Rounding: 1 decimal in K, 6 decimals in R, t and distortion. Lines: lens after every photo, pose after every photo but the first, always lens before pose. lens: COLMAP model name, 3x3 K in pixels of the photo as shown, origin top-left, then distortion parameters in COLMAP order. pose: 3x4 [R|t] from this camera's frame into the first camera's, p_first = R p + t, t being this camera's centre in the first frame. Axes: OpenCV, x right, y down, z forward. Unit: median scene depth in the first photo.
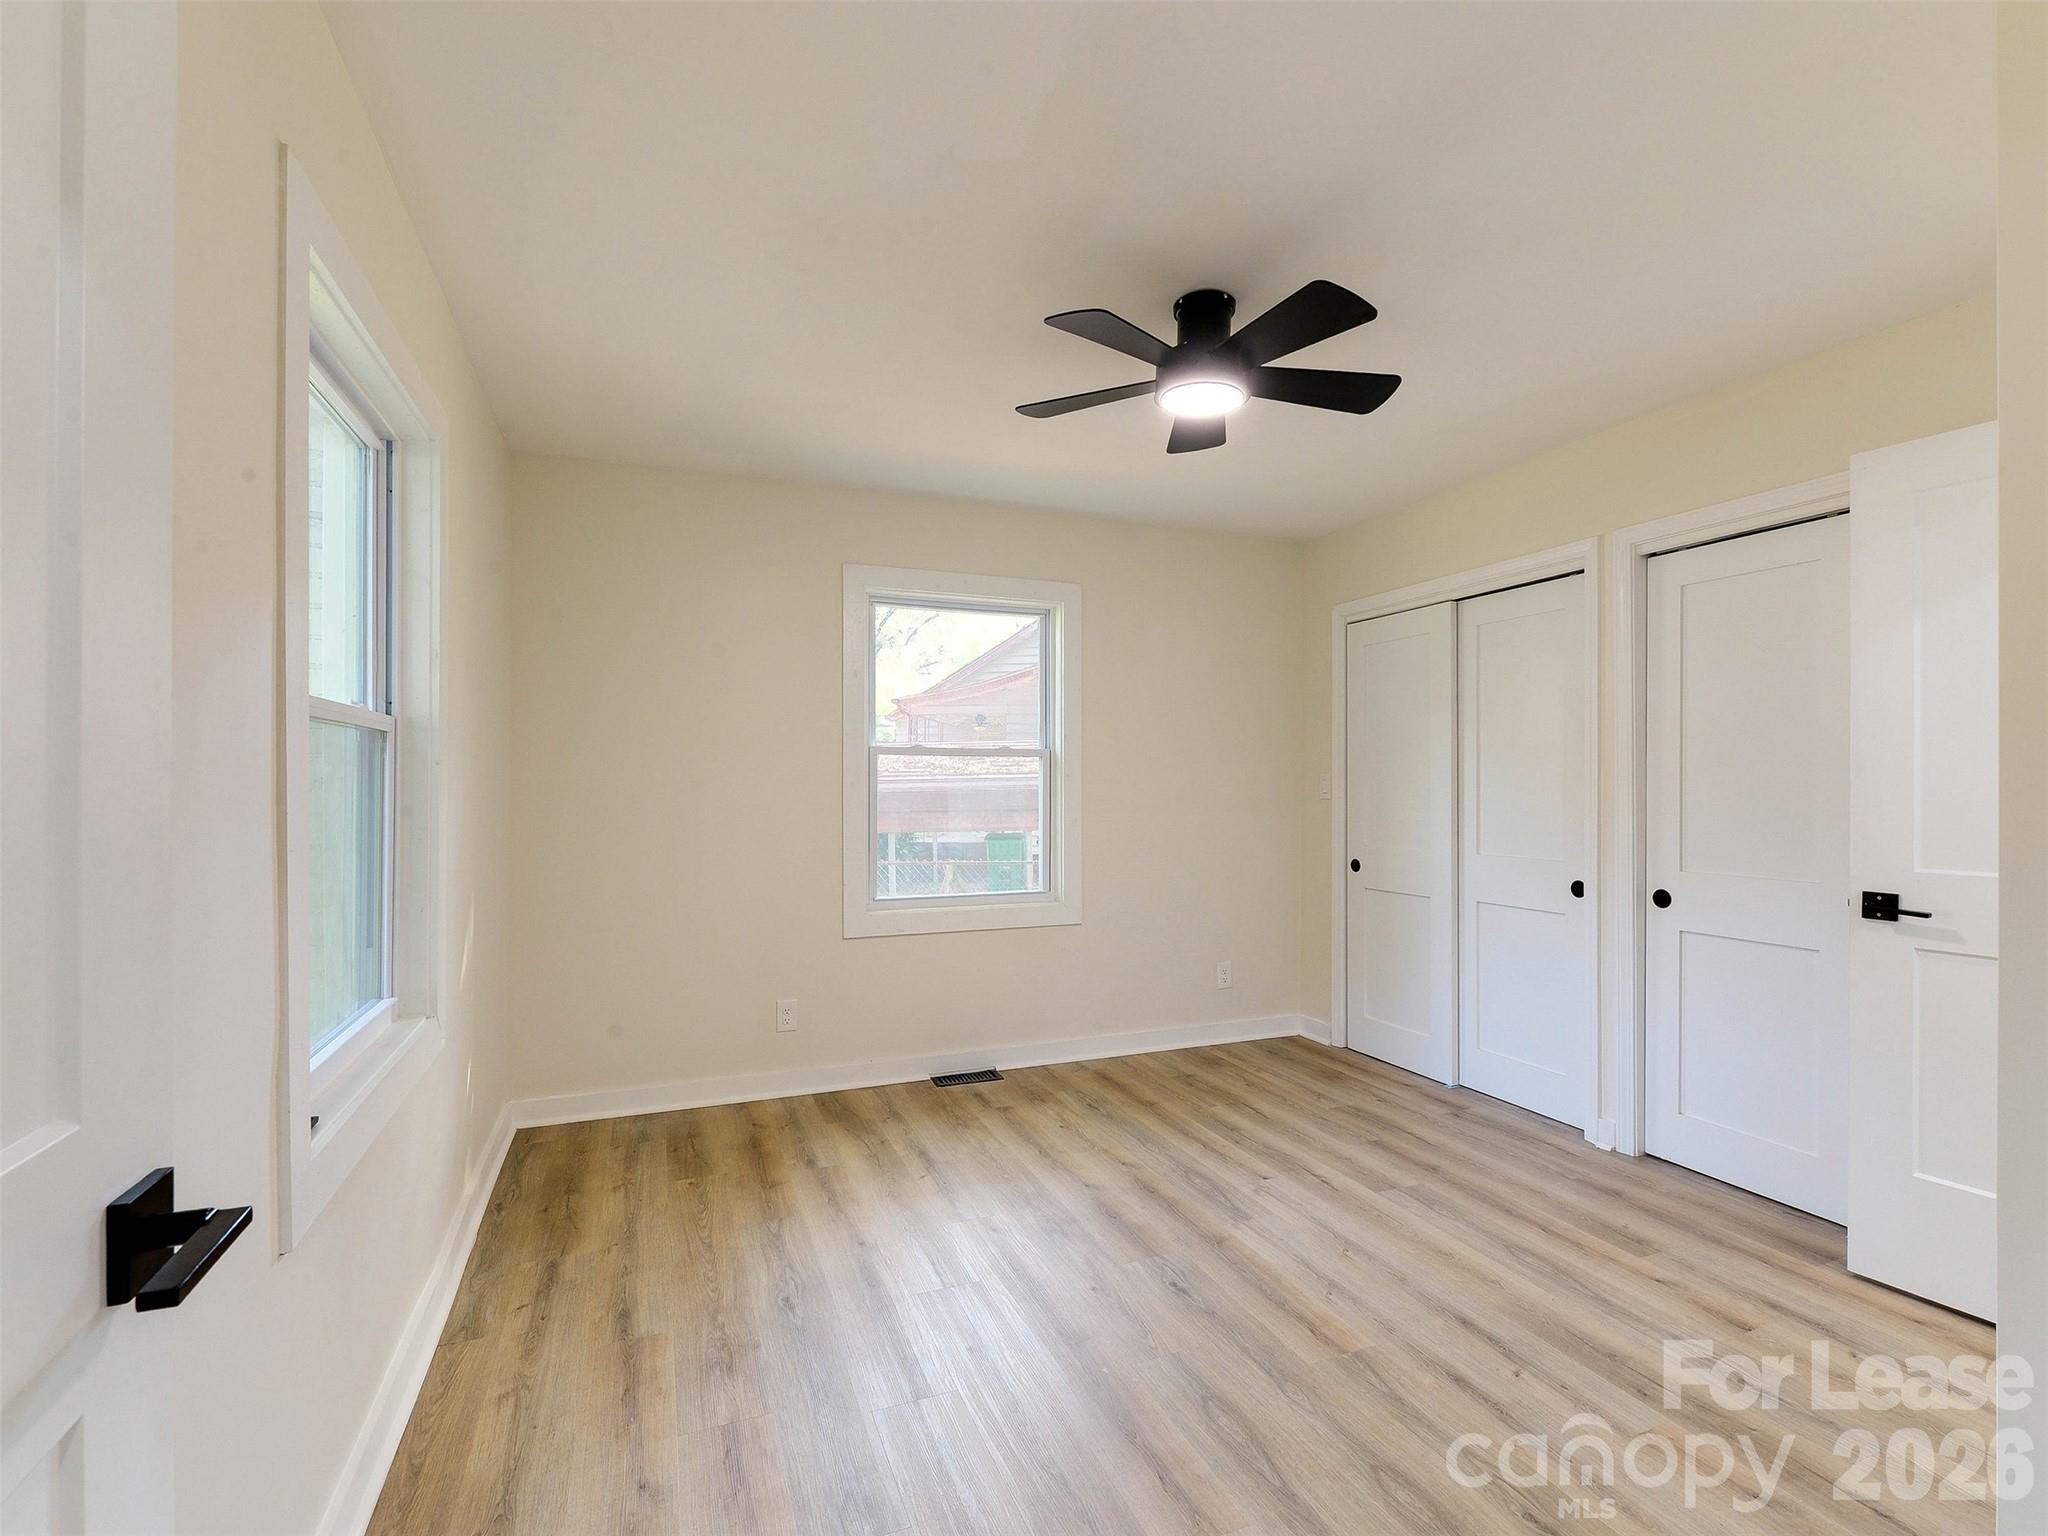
lens RADIAL K [[942.9, 0, 1059.4], [0, 942.9, 777.9], [0, 0, 1]] dist [0.000092, -0.002143]
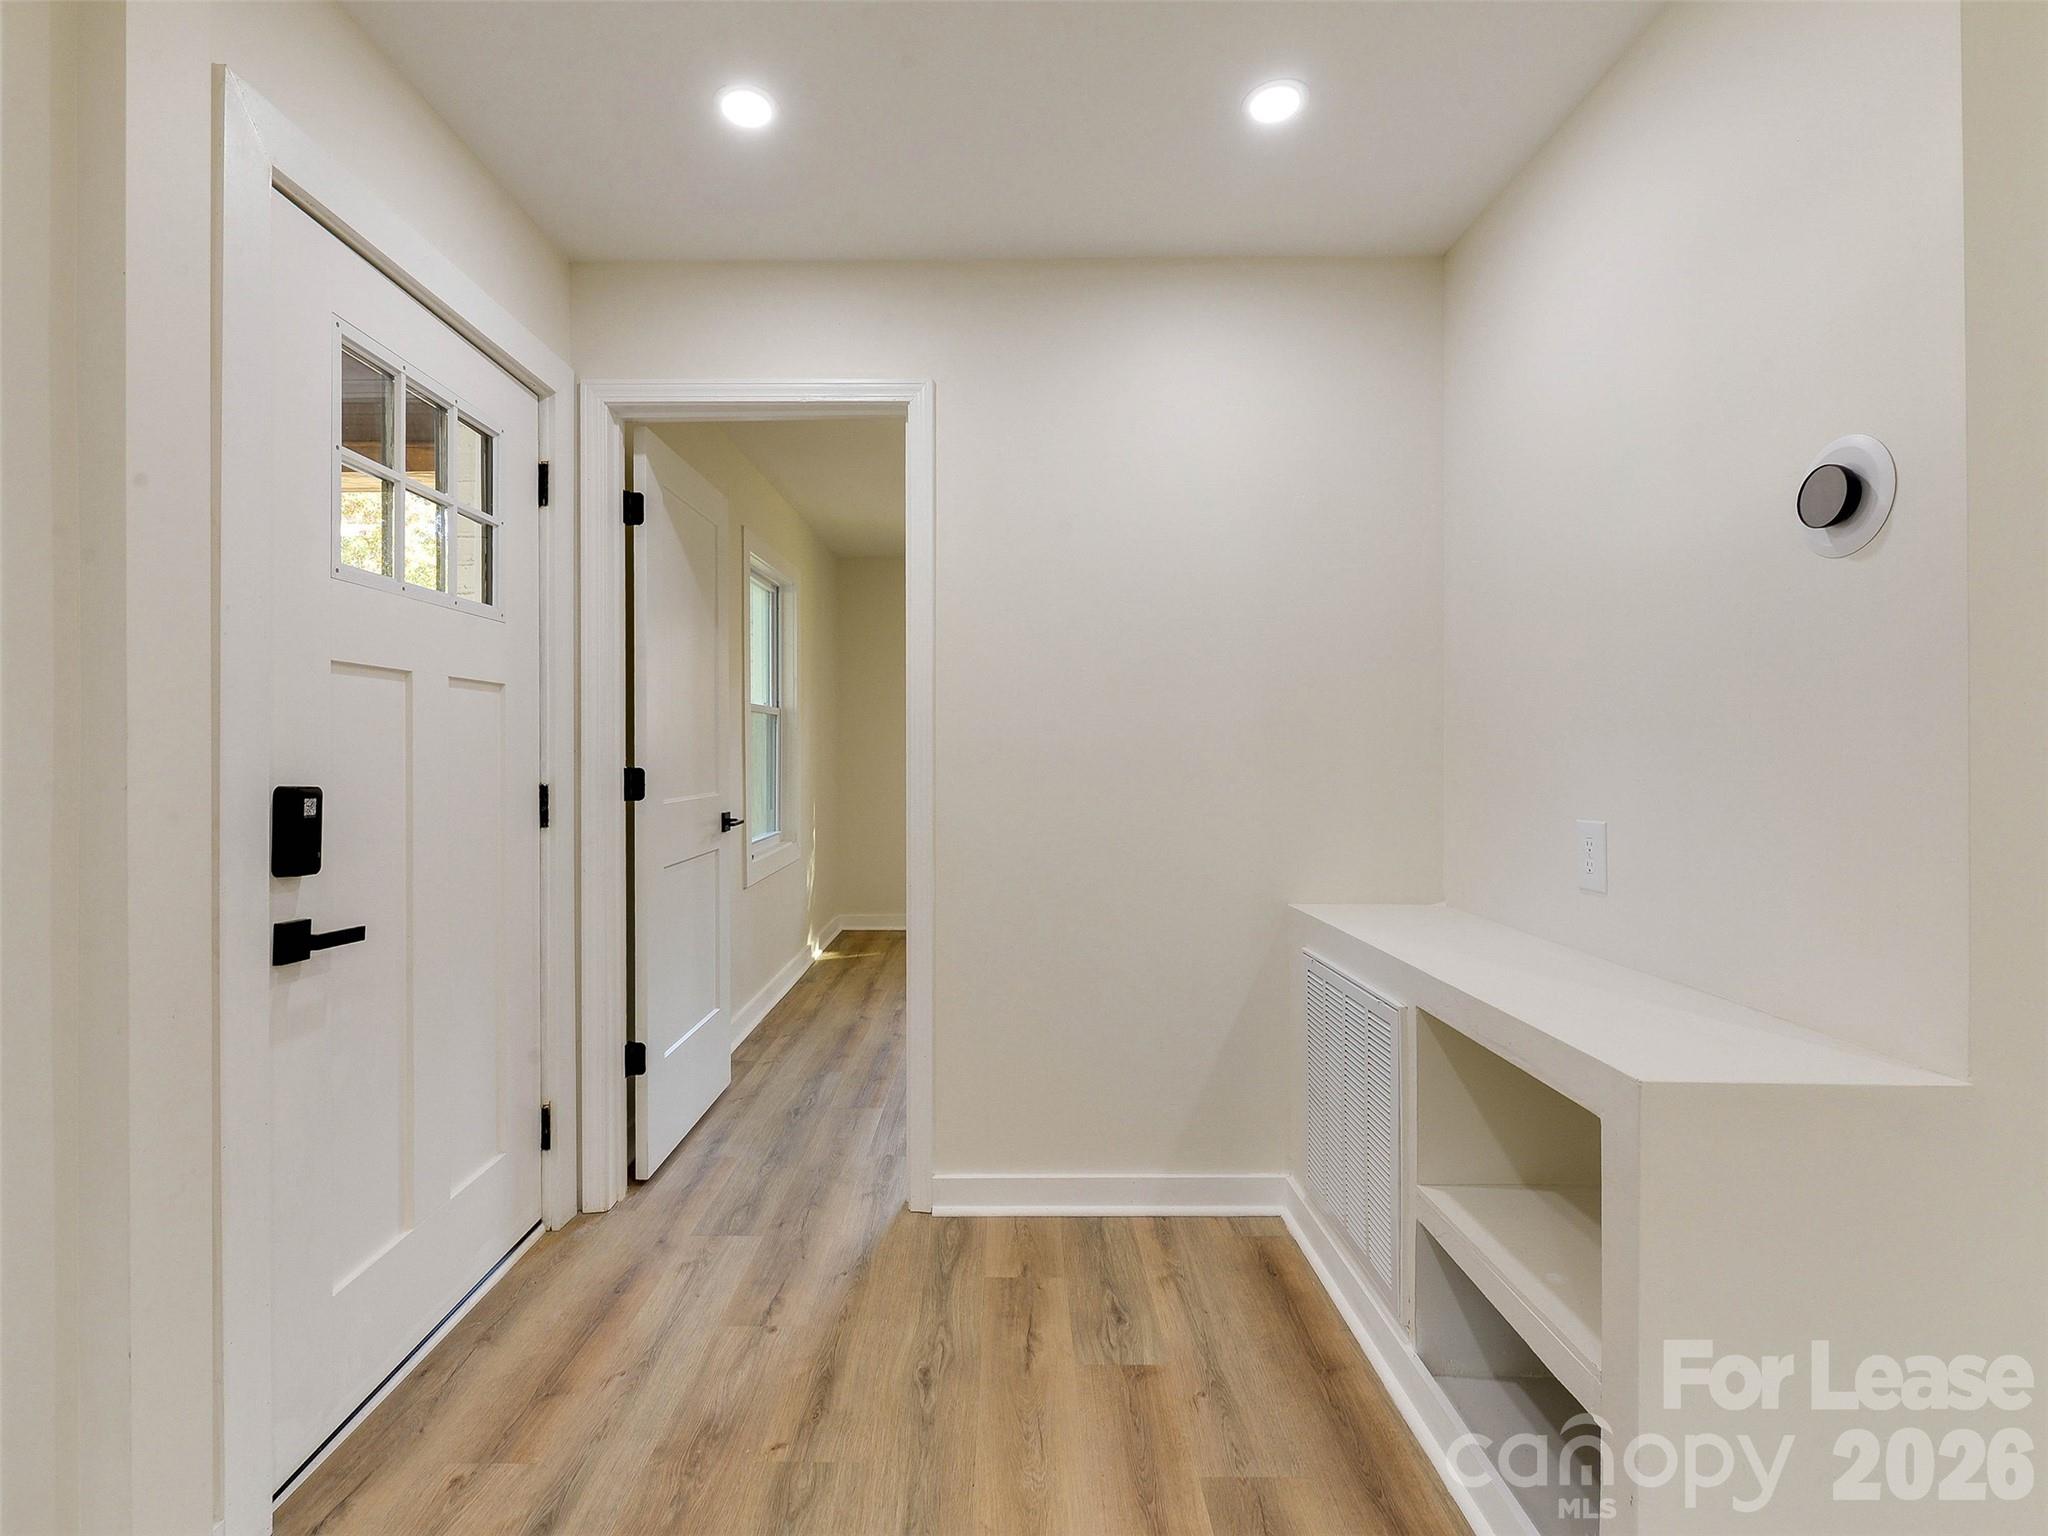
lens RADIAL K [[1043.3, 0, 1013.2], [0, 1043.3, 758.4], [0, 0, 1]] dist [0.005837, 0.000328]
pose [[0.912212, 0.004062, -0.409697, 0.805161], [0.001323, 0.999916, 0.012860, 0.025123], [0.409715, -0.012273, 0.912131, -1.027663]]
